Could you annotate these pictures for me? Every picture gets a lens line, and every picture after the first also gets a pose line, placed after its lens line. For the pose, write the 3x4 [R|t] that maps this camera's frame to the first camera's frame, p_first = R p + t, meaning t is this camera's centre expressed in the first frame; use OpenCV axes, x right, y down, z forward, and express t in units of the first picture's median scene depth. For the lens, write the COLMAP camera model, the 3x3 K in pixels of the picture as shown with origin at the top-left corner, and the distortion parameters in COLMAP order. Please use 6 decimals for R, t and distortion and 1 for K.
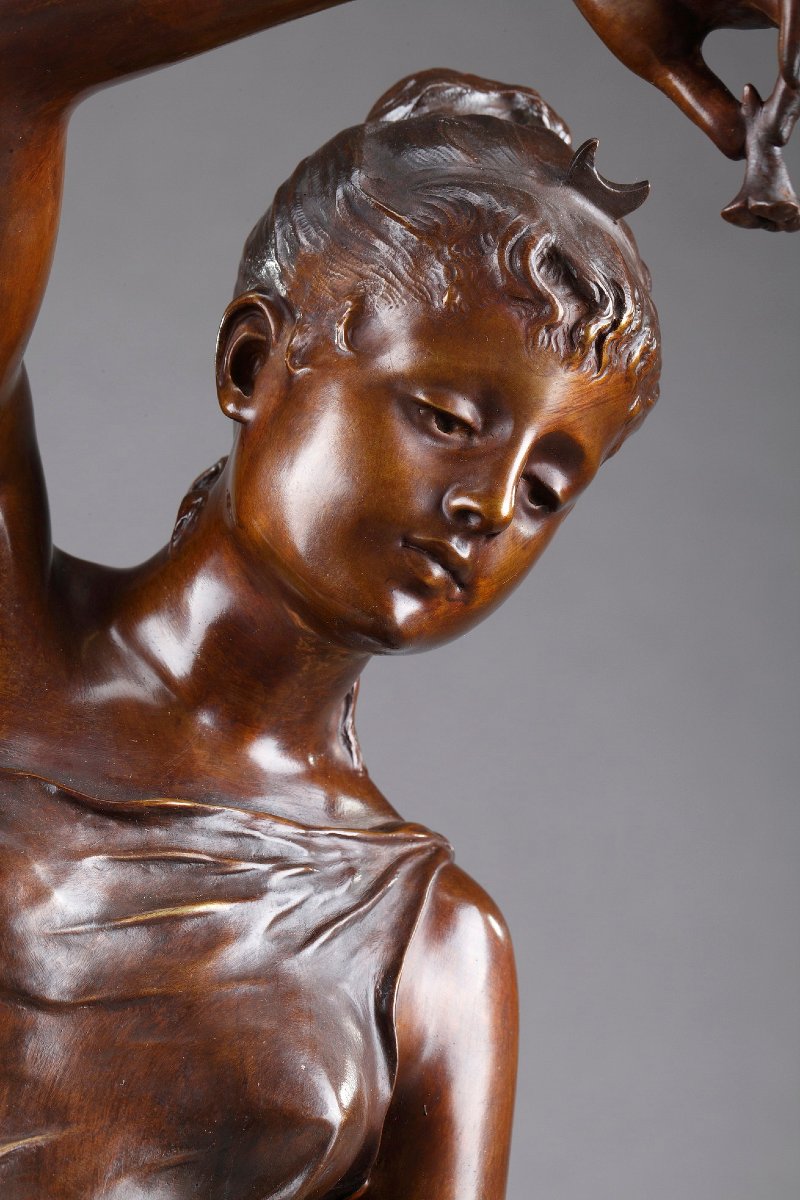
lens RADIAL K [[4141.2, 0, 400.0], [0, 4141.2, 600.0], [0, 0, 1]] dist [0.151146, 0.188350]
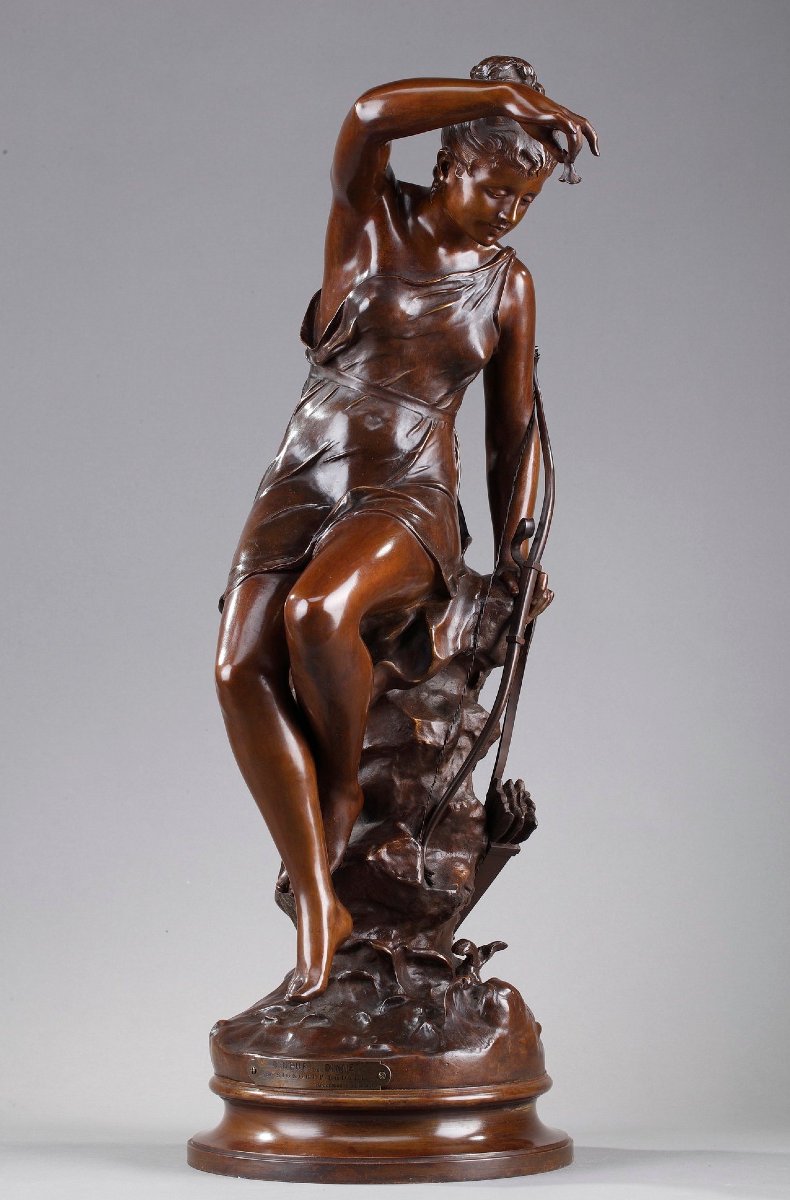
lens RADIAL K [[3668.4, 0, 395.0], [0, 3668.4, 600.0], [0, 0, 1]] dist [-0.004661, -0.547009]
pose [[0.991130, -0.025791, -0.130367, 0.345509], [0.096102, 0.816665, 0.569055, -1.656928], [0.091790, -0.576536, 0.811900, -1.944004]]
